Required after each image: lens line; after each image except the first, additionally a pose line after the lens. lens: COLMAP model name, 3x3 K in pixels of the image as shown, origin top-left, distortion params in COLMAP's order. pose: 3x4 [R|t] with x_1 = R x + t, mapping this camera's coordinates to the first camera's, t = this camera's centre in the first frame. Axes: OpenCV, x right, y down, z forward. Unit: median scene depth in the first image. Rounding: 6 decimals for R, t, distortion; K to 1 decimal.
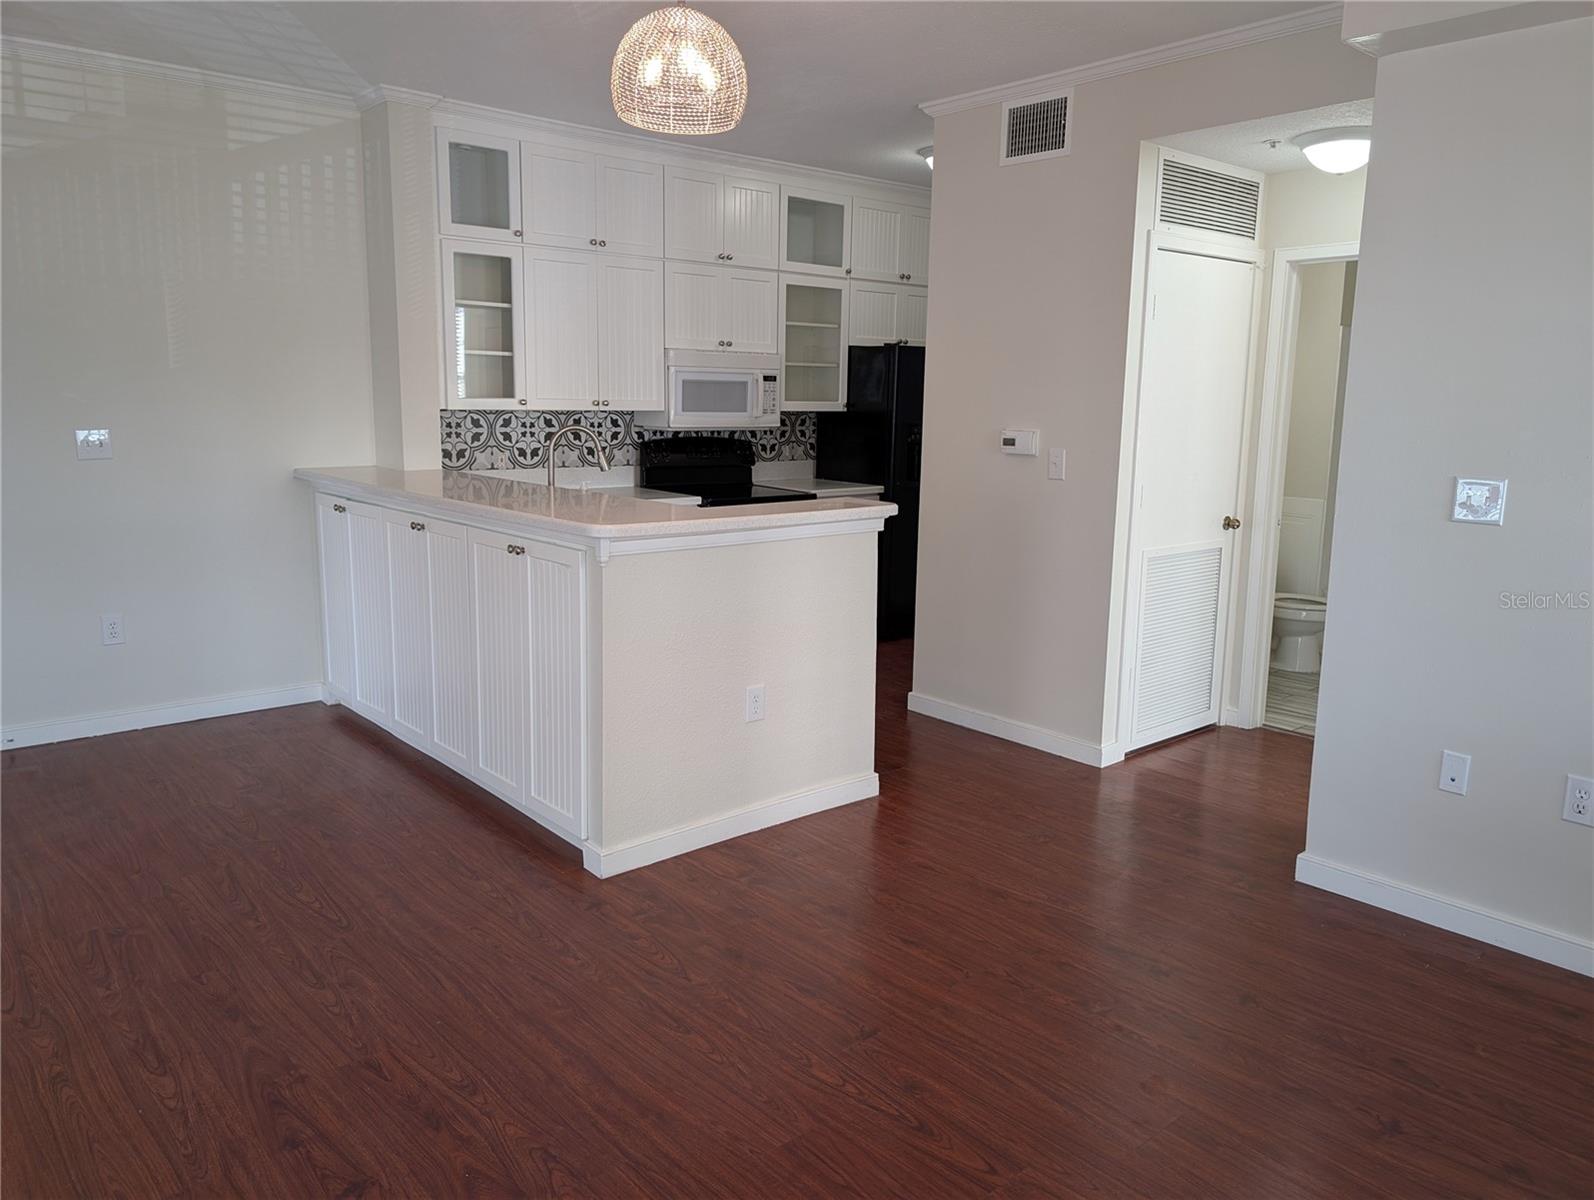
lens RADIAL K [[1148.9, 0, 802.7], [0, 1148.9, 593.1], [0, 0, 1]] dist [0.012250, -0.004250]
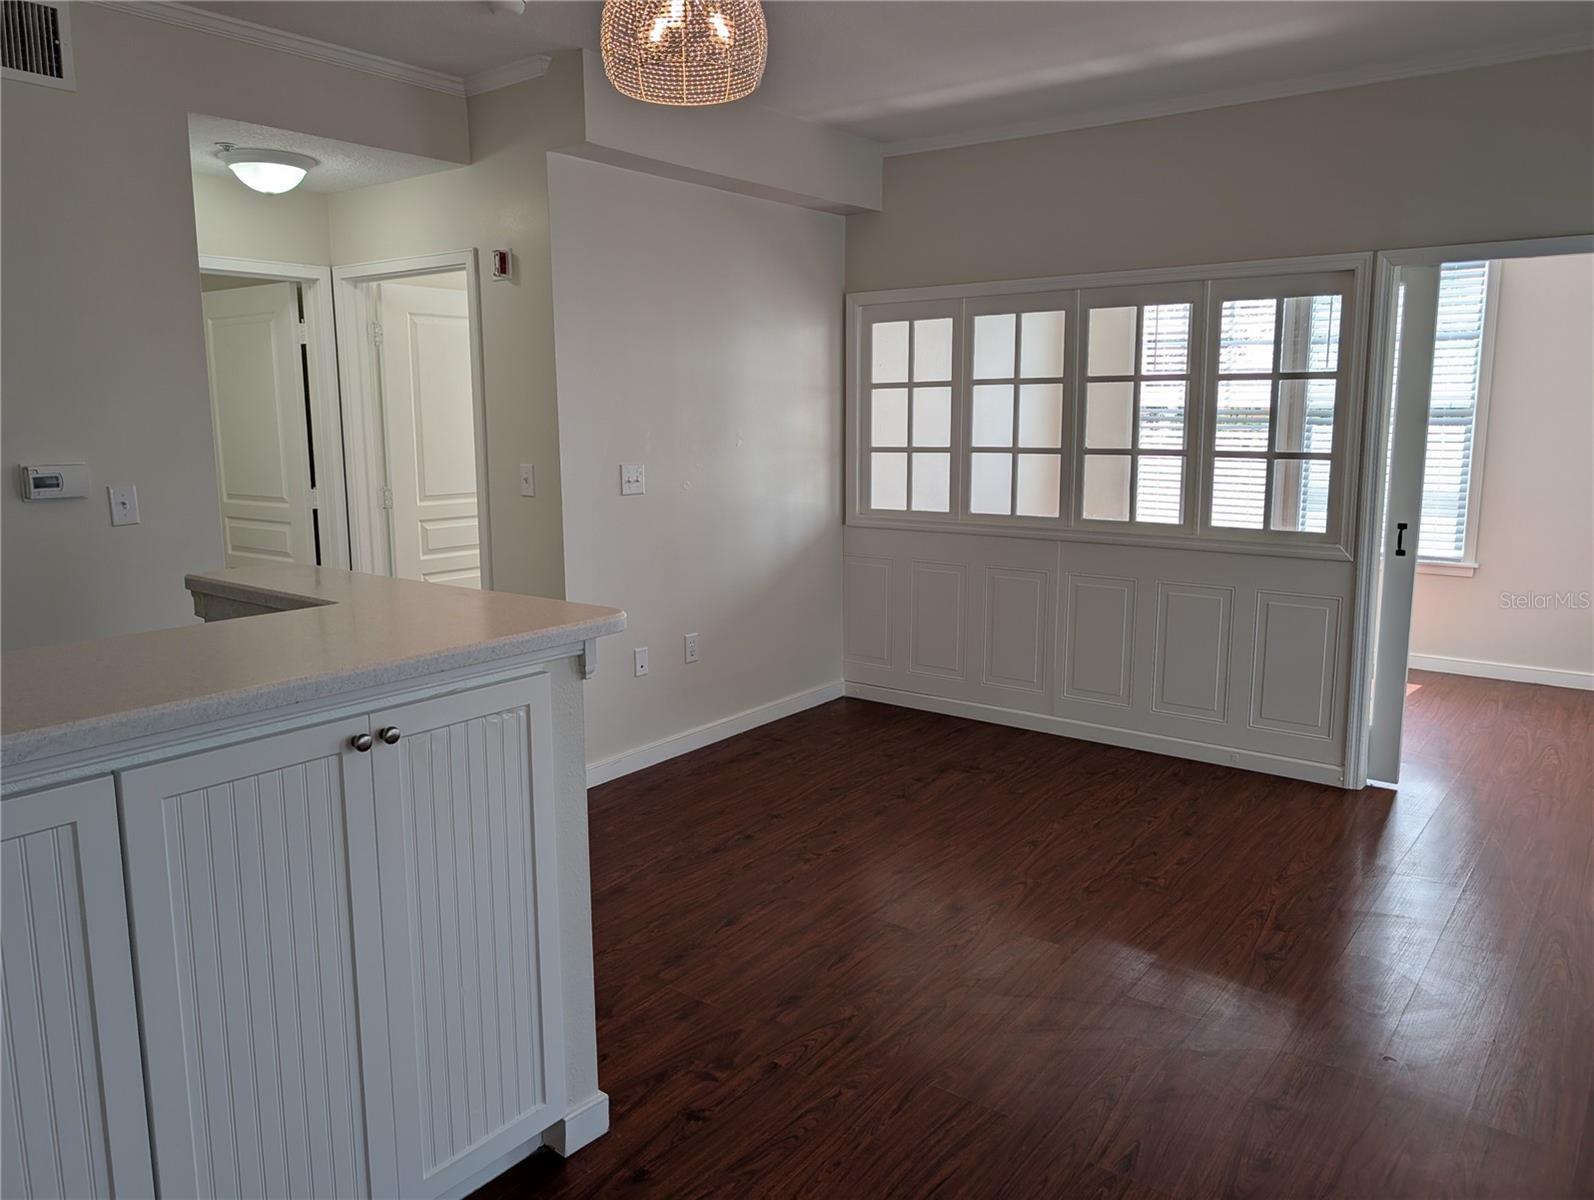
lens RADIAL K [[1148.9, 0, 798.0], [0, 1148.9, 577.9], [0, 0, 1]] dist [0.012250, -0.004250]
pose [[-0.203812, -0.157570, 0.966247, -0.591654], [0.167313, 0.966837, 0.192958, -0.133508], [-0.964607, 0.200993, -0.170689, 0.689942]]
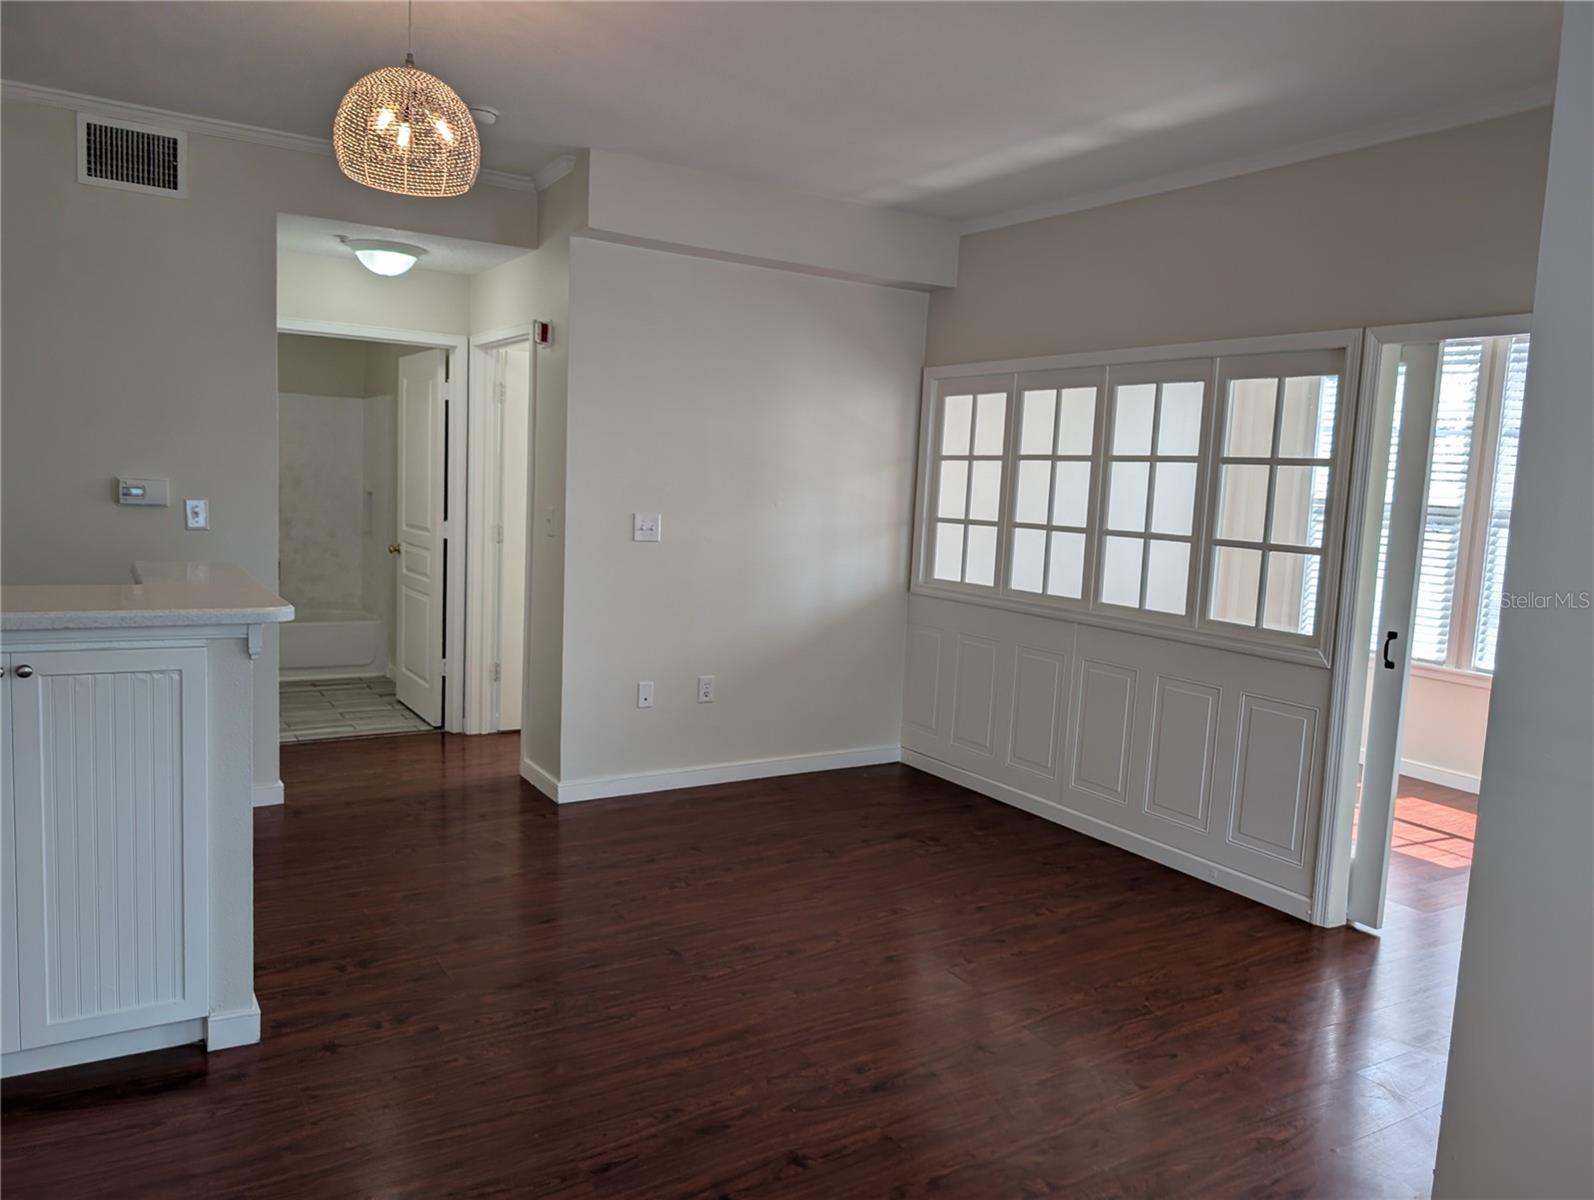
lens RADIAL K [[1148.9, 0, 817.8], [0, 1148.9, 603.8], [0, 0, 1]] dist [0.012250, -0.004250]
pose [[0.146381, -0.115555, 0.982456, -0.648910], [0.121929, 0.987689, 0.098004, -0.066435], [-0.981685, 0.105444, 0.158668, 0.327599]]
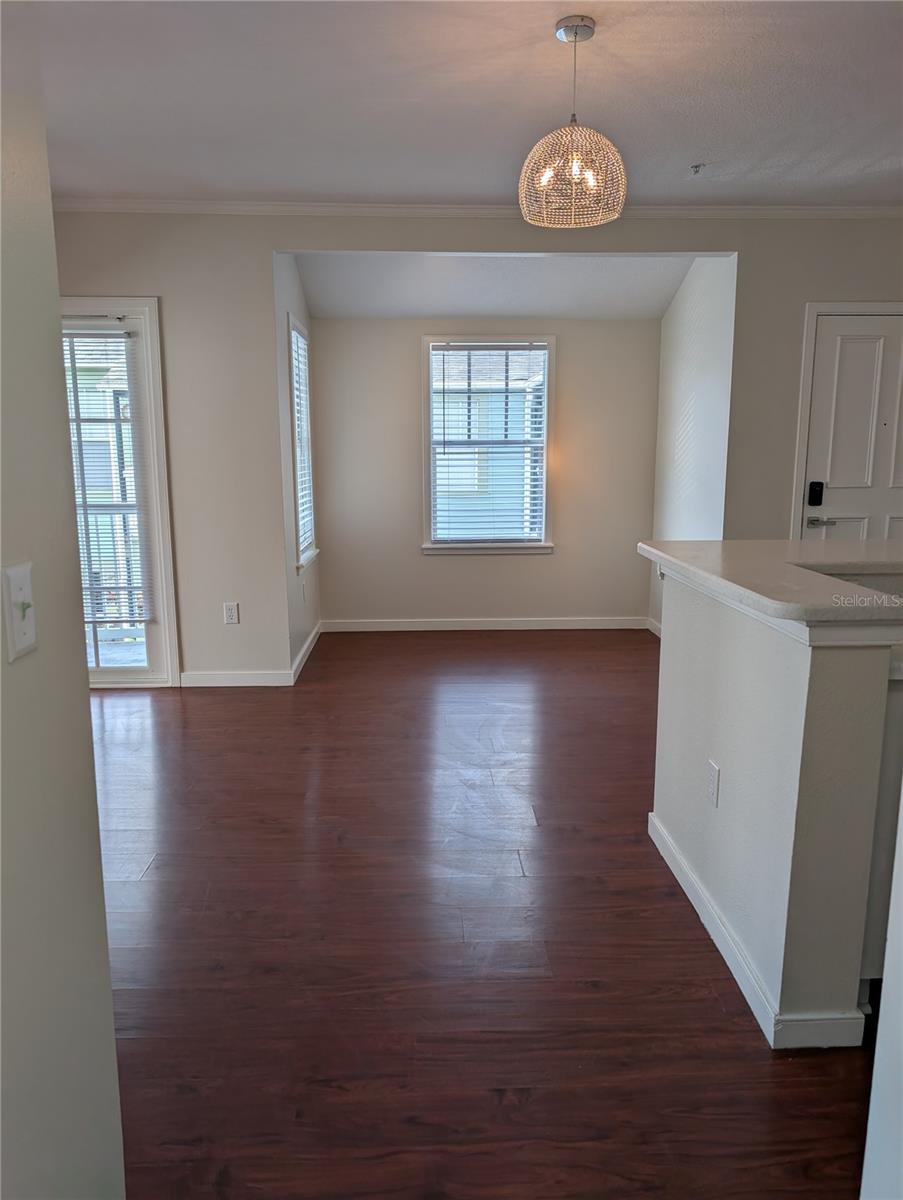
lens RADIAL K [[863.1, 0, 456.9], [0, 863.1, 602.2], [0, 0, 1]] dist [0.024050, -0.020115]
pose [[-0.620740, 0.130150, -0.773138, 0.464343], [-0.140691, 0.951626, 0.273156, -0.152347], [0.771290, 0.278332, -0.572401, 0.954694]]
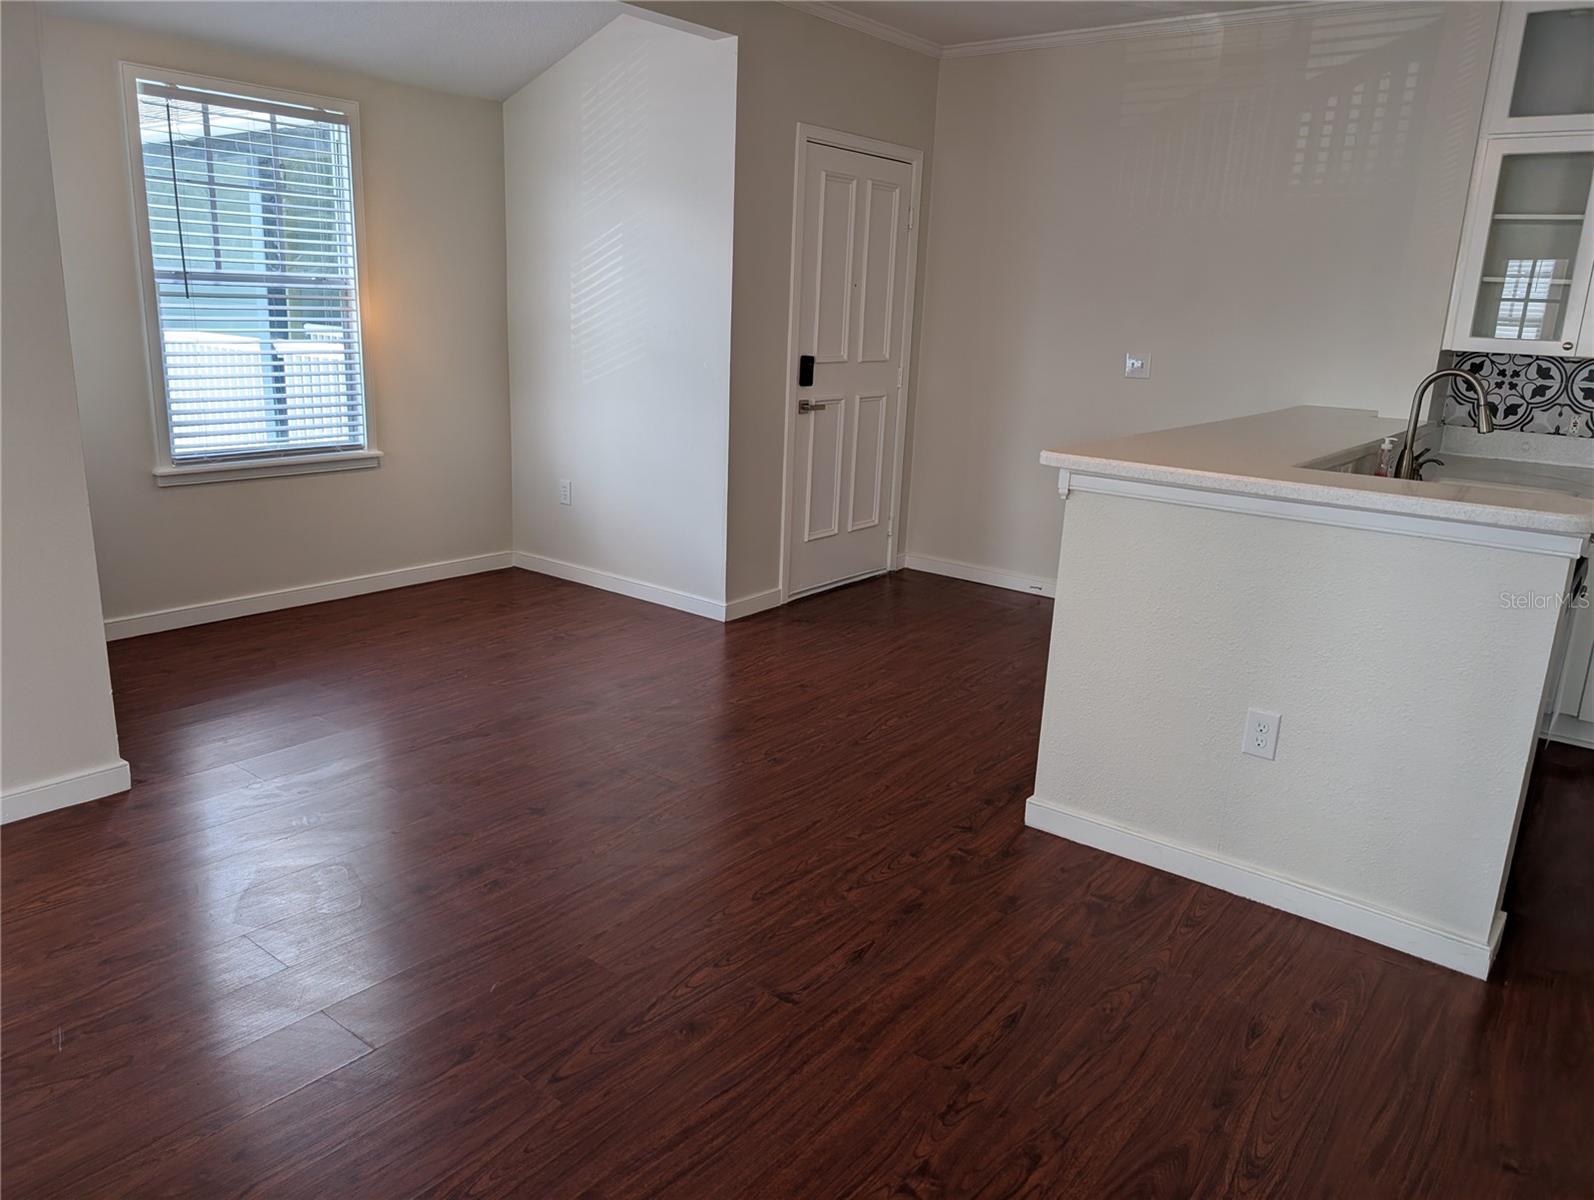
lens RADIAL K [[1148.9, 0, 797.2], [0, 1148.9, 594.9], [0, 0, 1]] dist [0.012250, -0.004250]
pose [[0.190874, 0.238808, -0.952123, 0.479406], [-0.208867, 0.957625, 0.198316, -0.061834], [0.959136, 0.161014, 0.232665, 0.413734]]
